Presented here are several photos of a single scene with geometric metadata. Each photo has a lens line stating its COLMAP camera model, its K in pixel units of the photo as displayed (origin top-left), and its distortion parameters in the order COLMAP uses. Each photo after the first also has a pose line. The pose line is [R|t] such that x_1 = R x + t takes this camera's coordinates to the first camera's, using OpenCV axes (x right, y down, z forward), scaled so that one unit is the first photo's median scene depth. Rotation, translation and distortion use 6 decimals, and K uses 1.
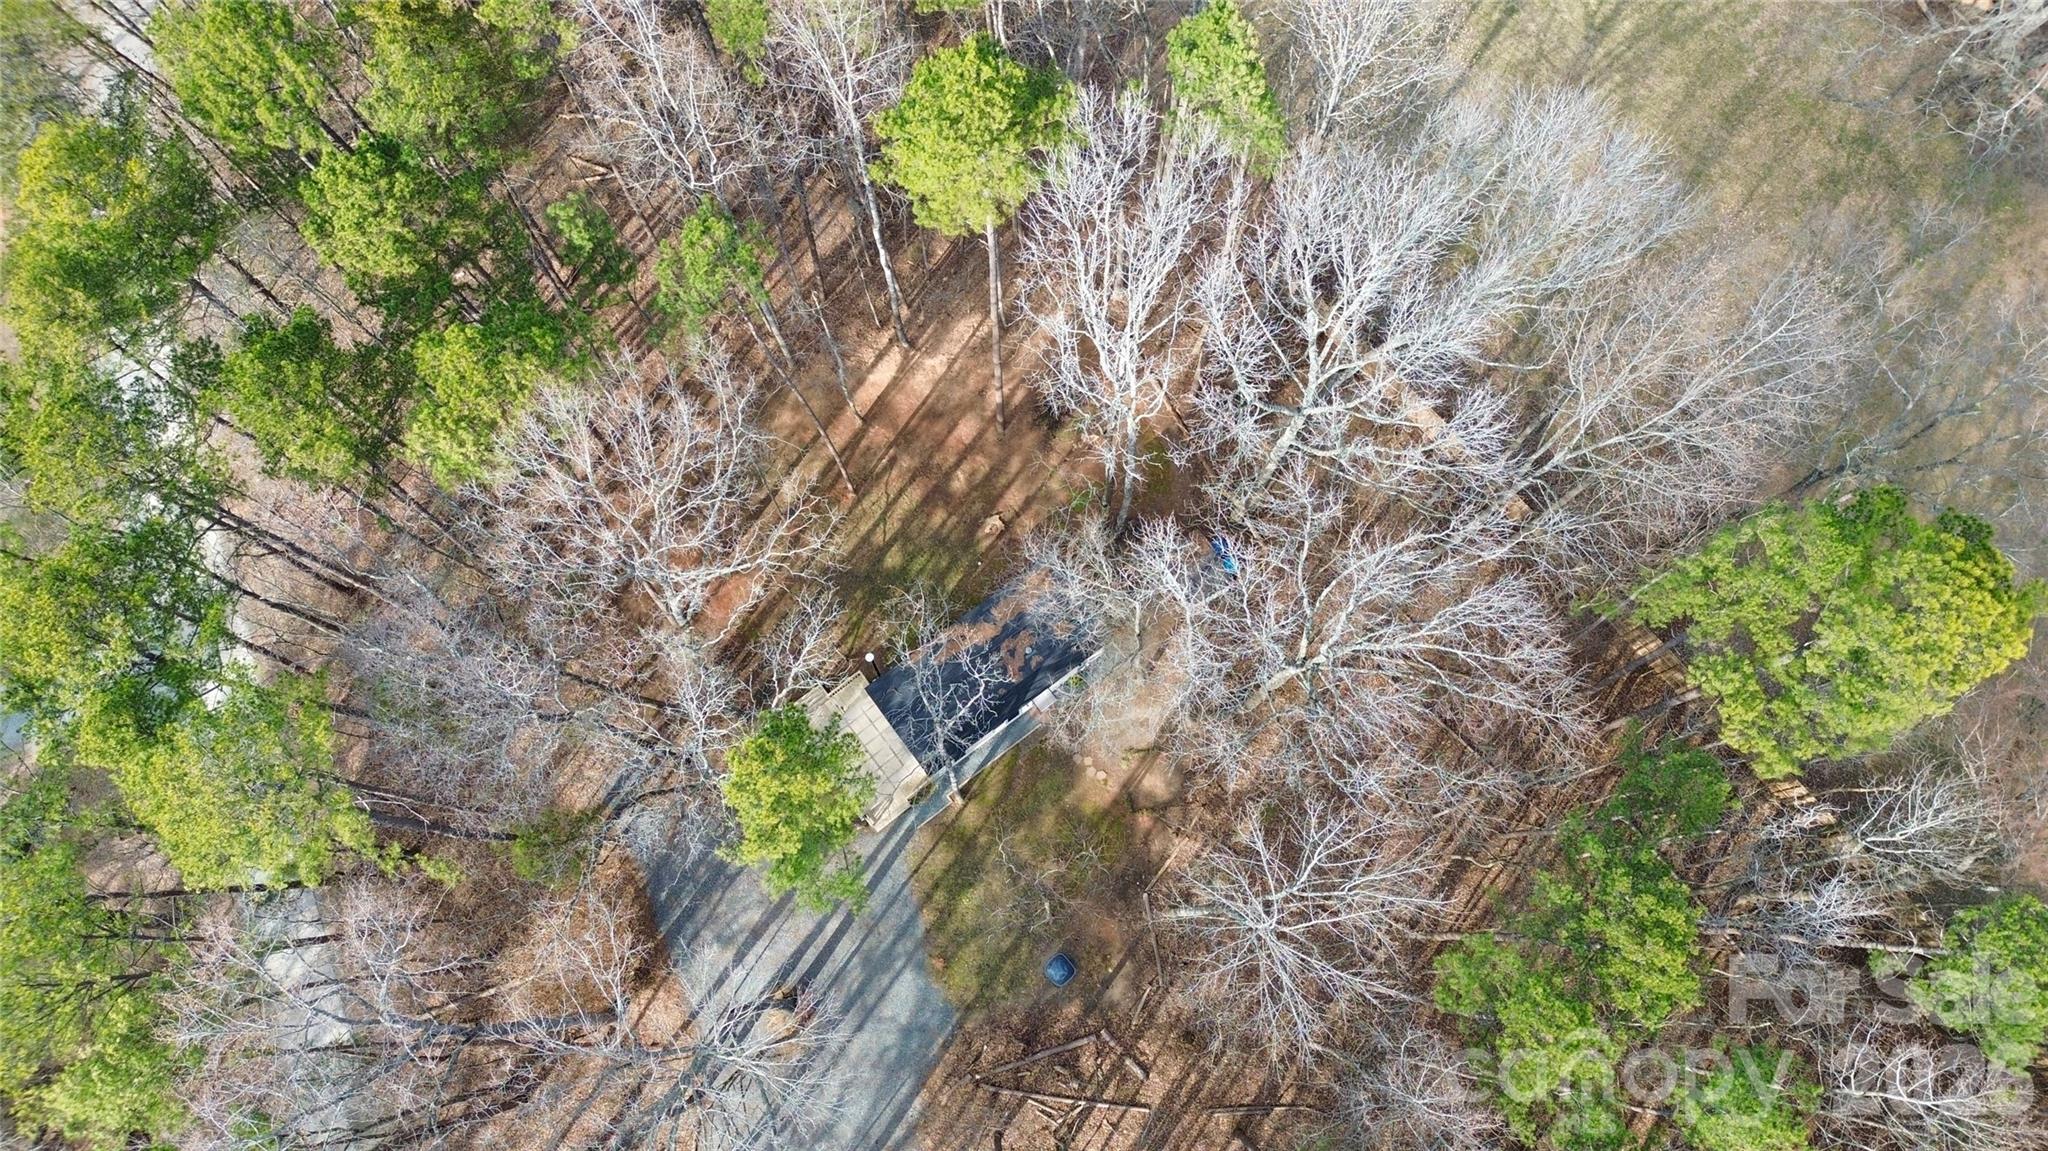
lens RADIAL K [[1365.4, 0, 1024.0], [0, 1365.4, 575.5], [0, 0, 1]] dist [0.087266, 0.000199]
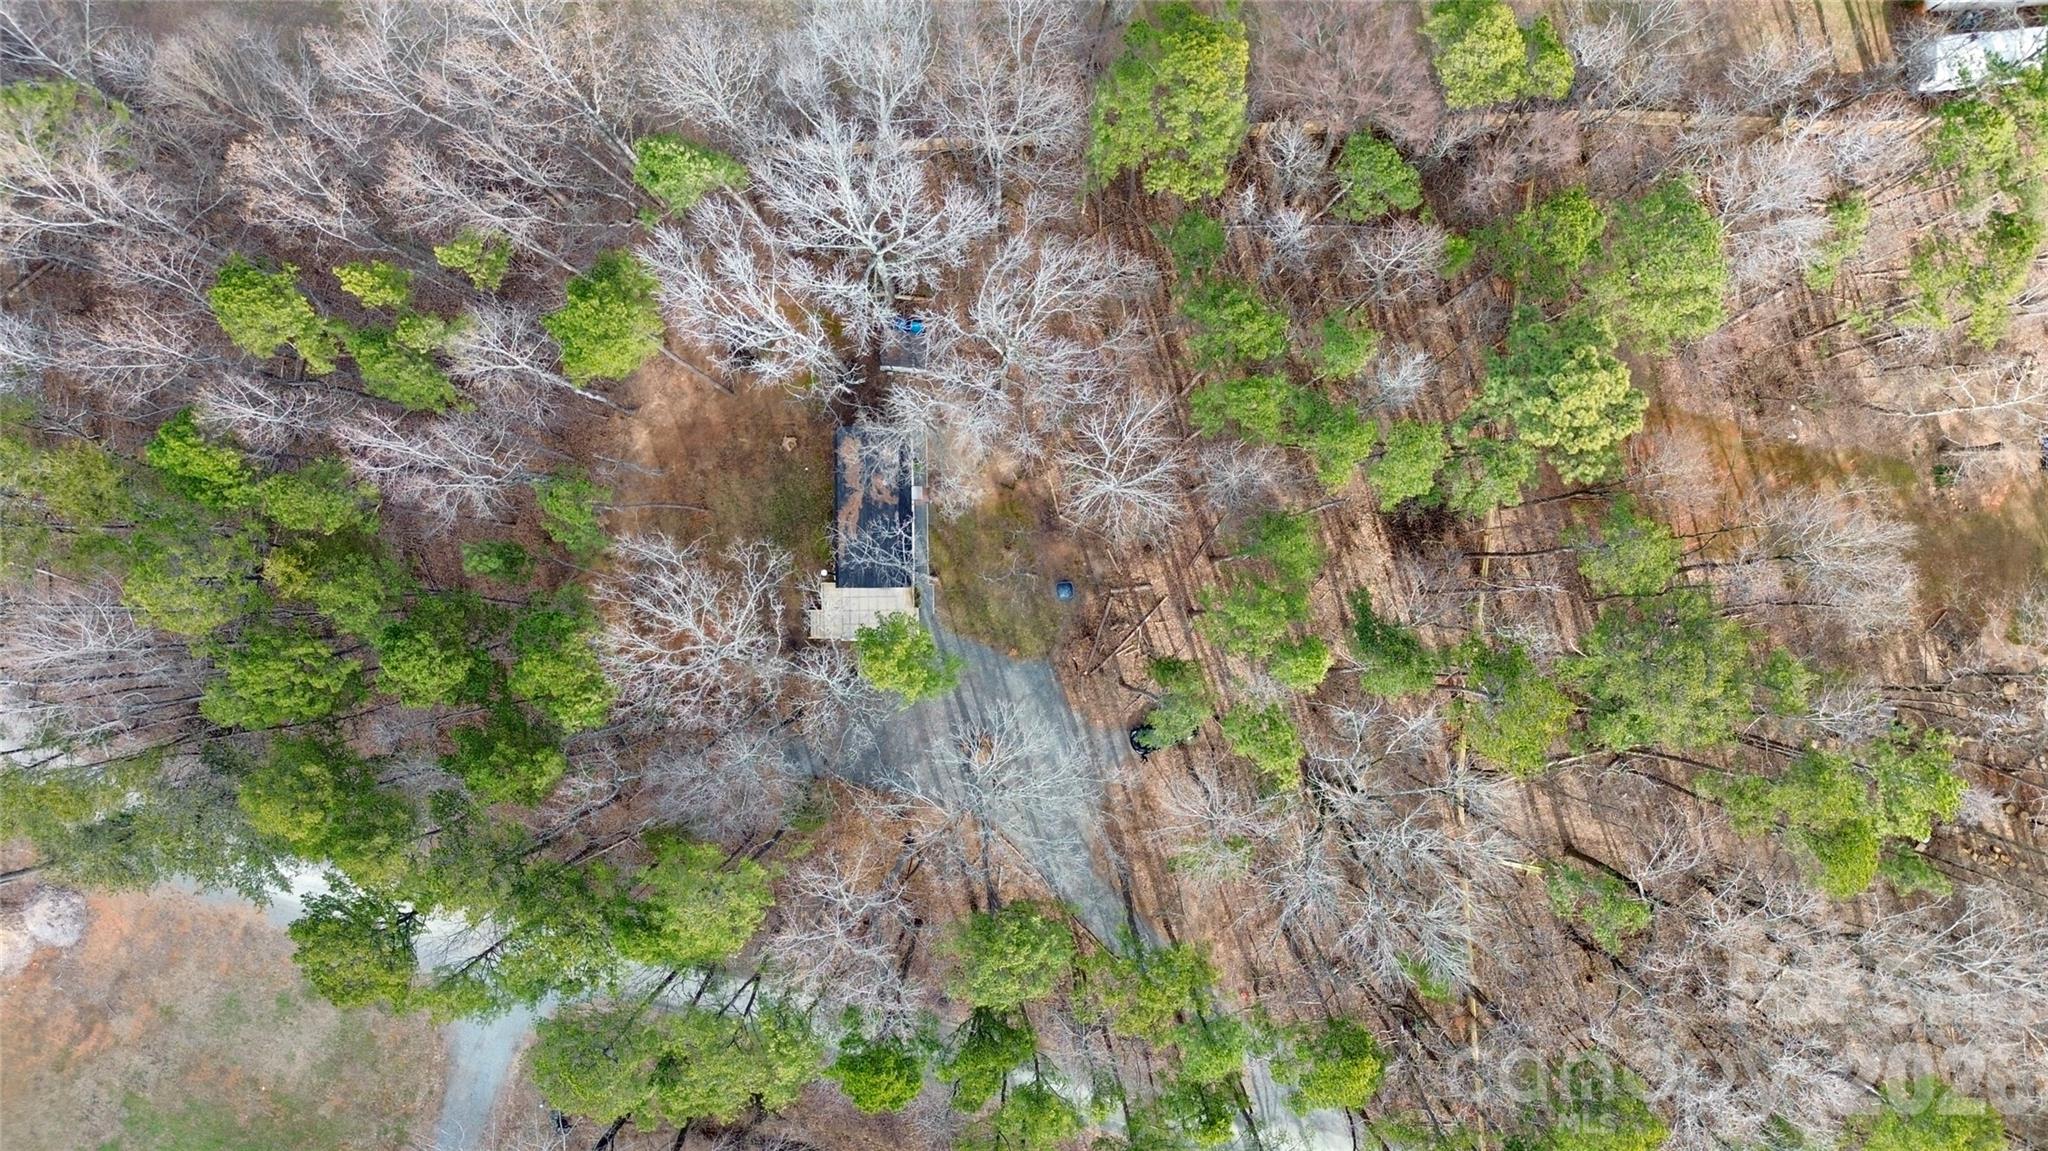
lens RADIAL K [[1365.4, 0, 1024.0], [0, 1365.4, 575.5], [0, 0, 1]] dist [0.087266, 0.000199]
pose [[0.597861, -0.801524, 0.011052, -0.004184], [0.774710, 0.581292, 0.248847, -0.134588], [-0.205881, -0.140214, 0.968480, -0.453907]]
